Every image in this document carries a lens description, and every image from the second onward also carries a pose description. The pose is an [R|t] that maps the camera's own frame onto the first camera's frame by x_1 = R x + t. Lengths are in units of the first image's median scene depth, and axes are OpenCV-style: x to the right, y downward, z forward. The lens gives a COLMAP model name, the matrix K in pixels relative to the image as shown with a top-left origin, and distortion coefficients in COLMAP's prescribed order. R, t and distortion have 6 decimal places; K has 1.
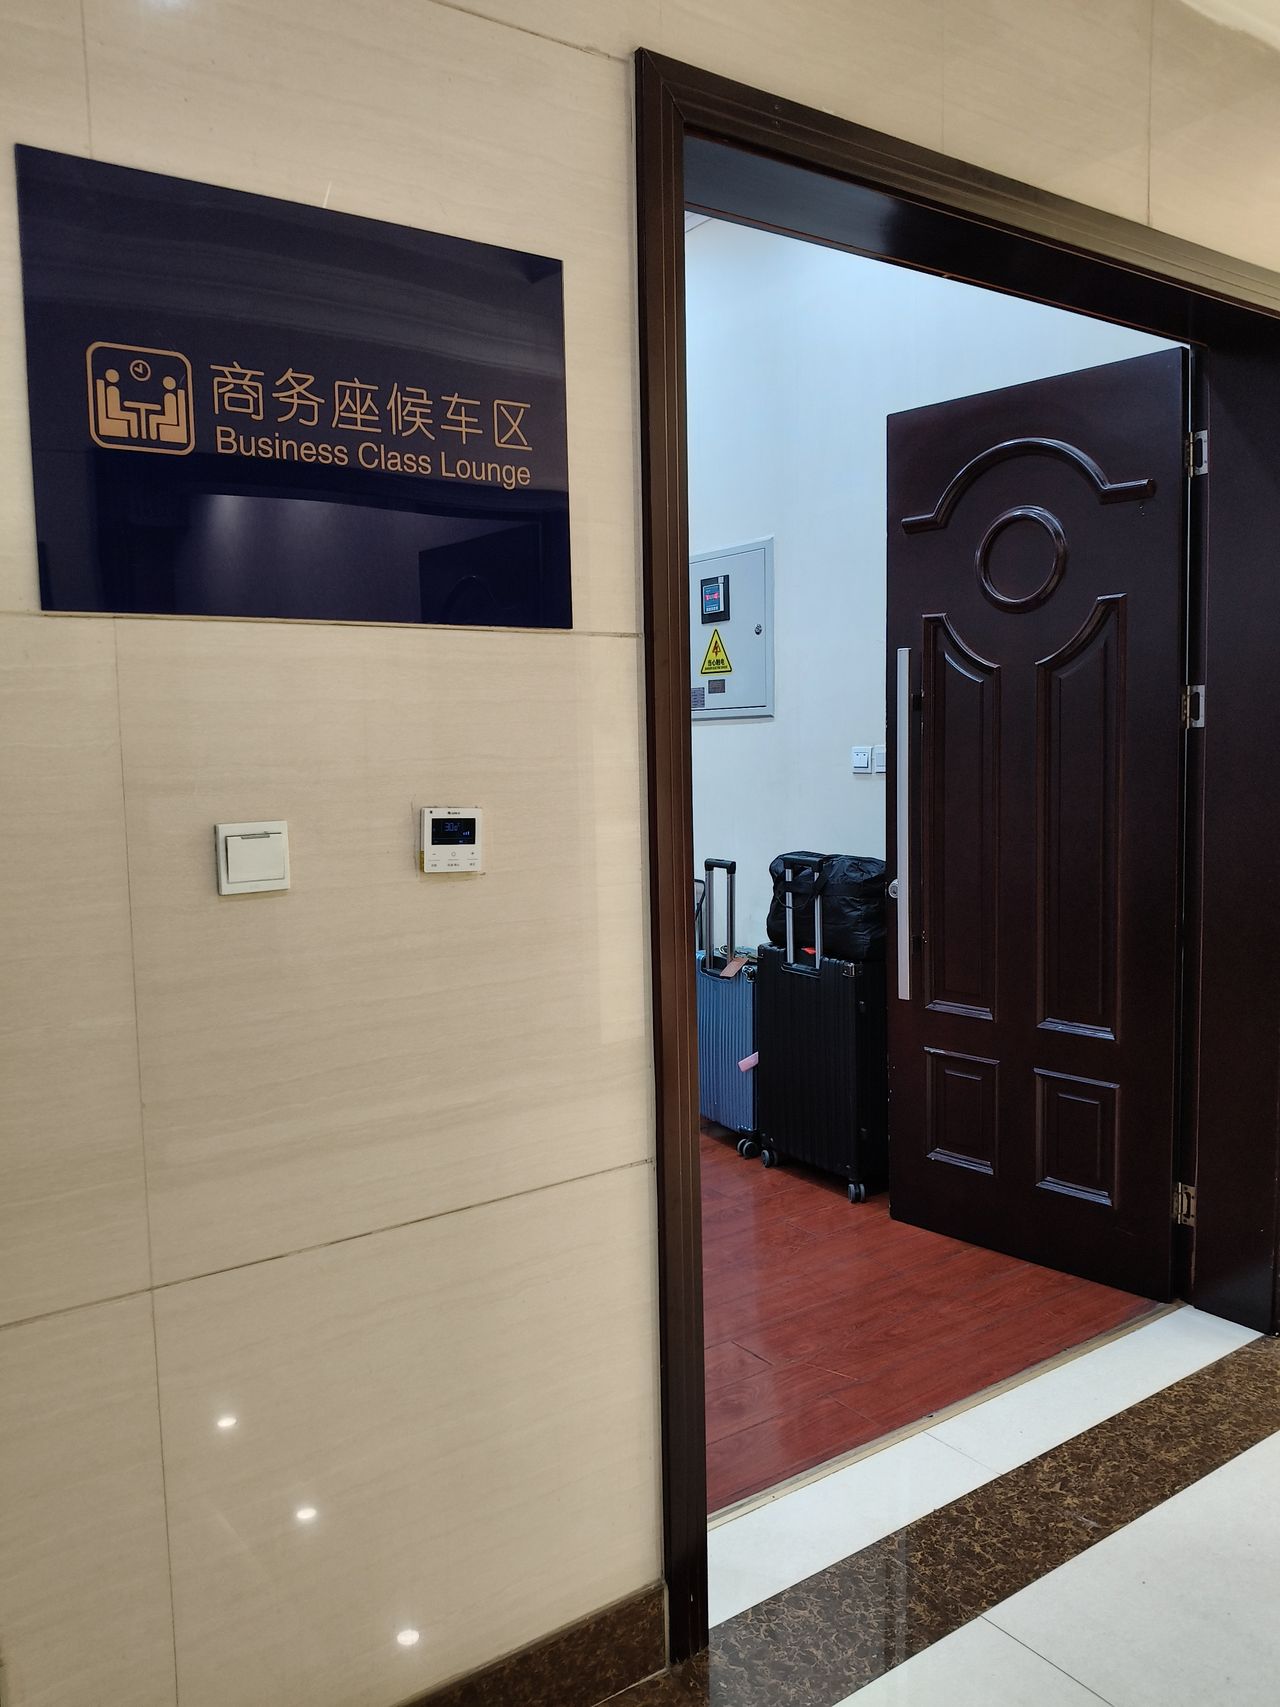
lens RADIAL K [[1294.6, 0, 639.6], [0, 1294.6, 850.1], [0, 0, 1]] dist [-0.012149, -0.004092]
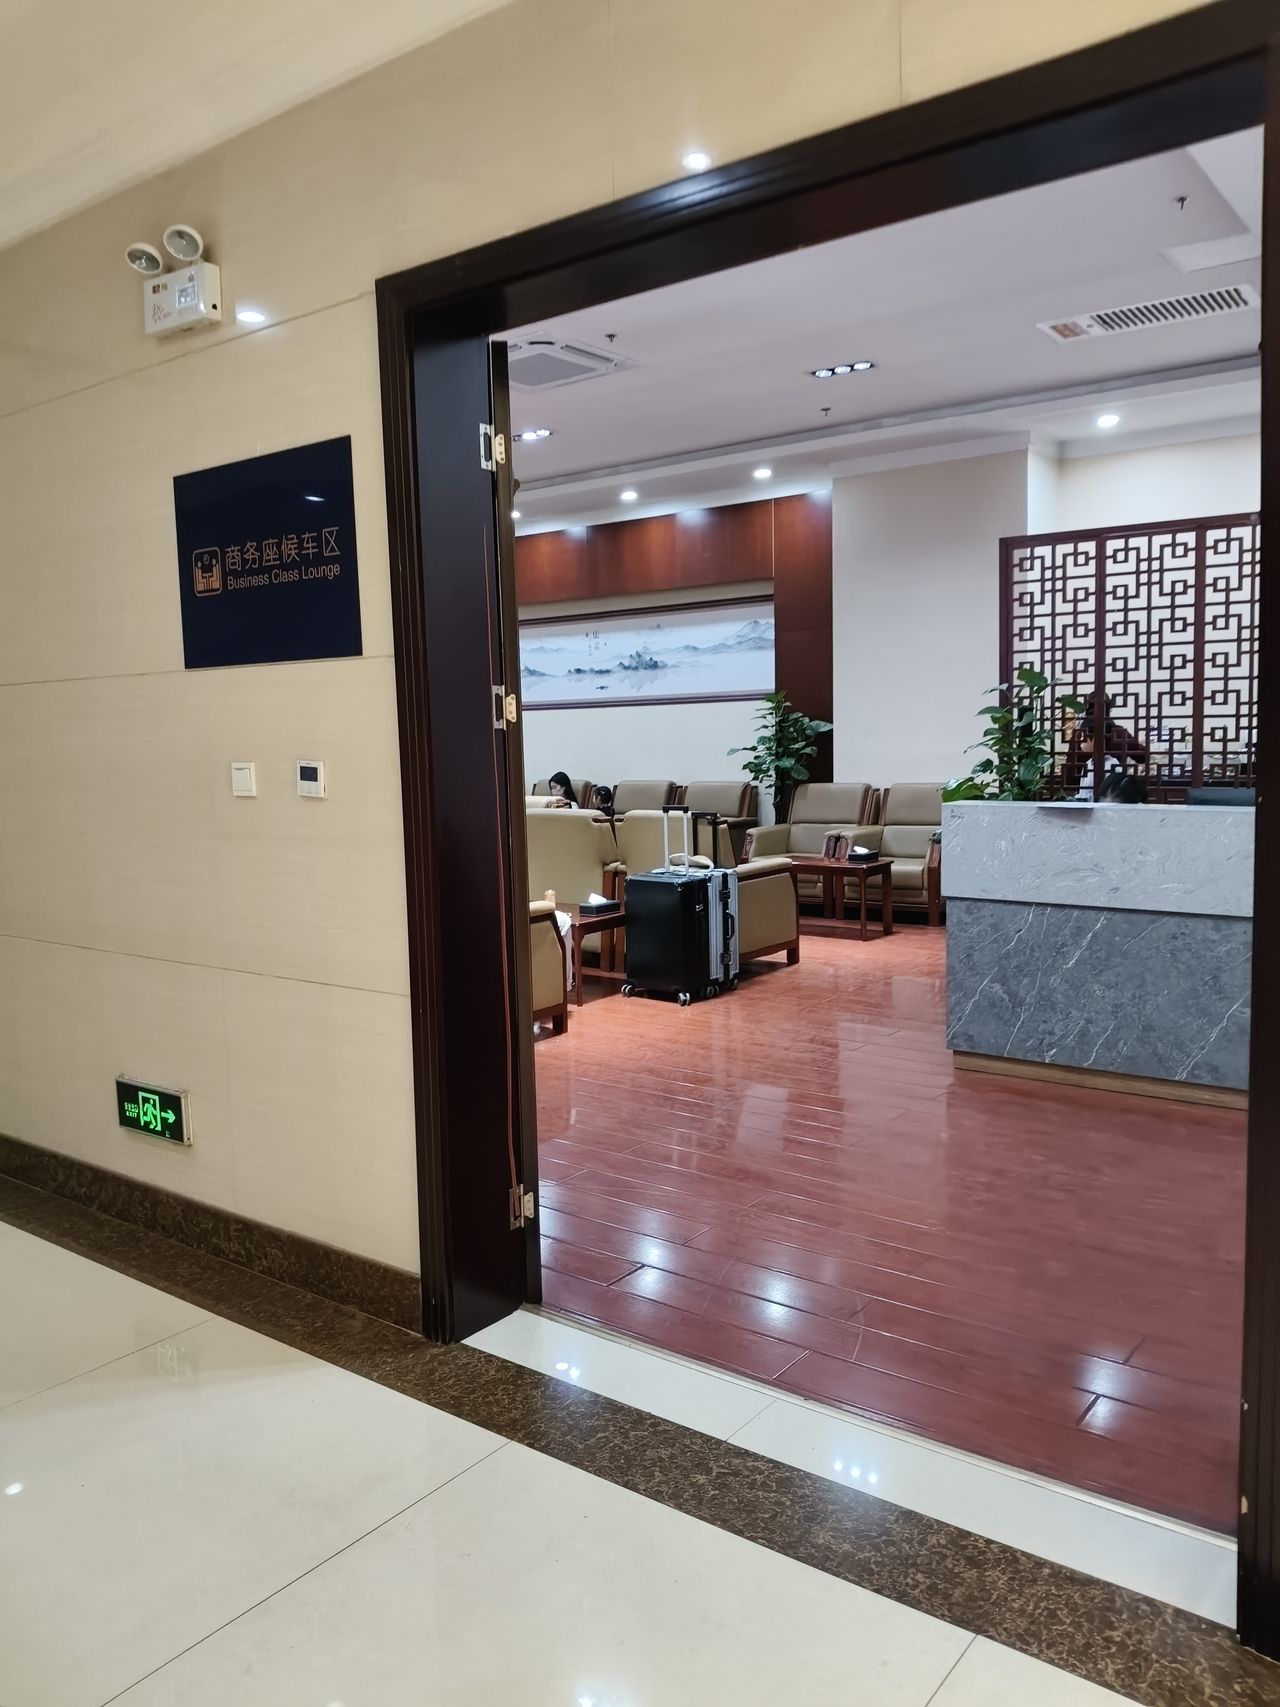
lens RADIAL K [[1294.6, 0, 640.3], [0, 1294.6, 856.3], [0, 0, 1]] dist [-0.012149, -0.004092]
pose [[0.306180, 0.111517, -0.945419, 1.761818], [-0.068632, 0.993117, 0.094916, -0.105788], [0.949496, 0.035825, 0.311726, 0.893126]]
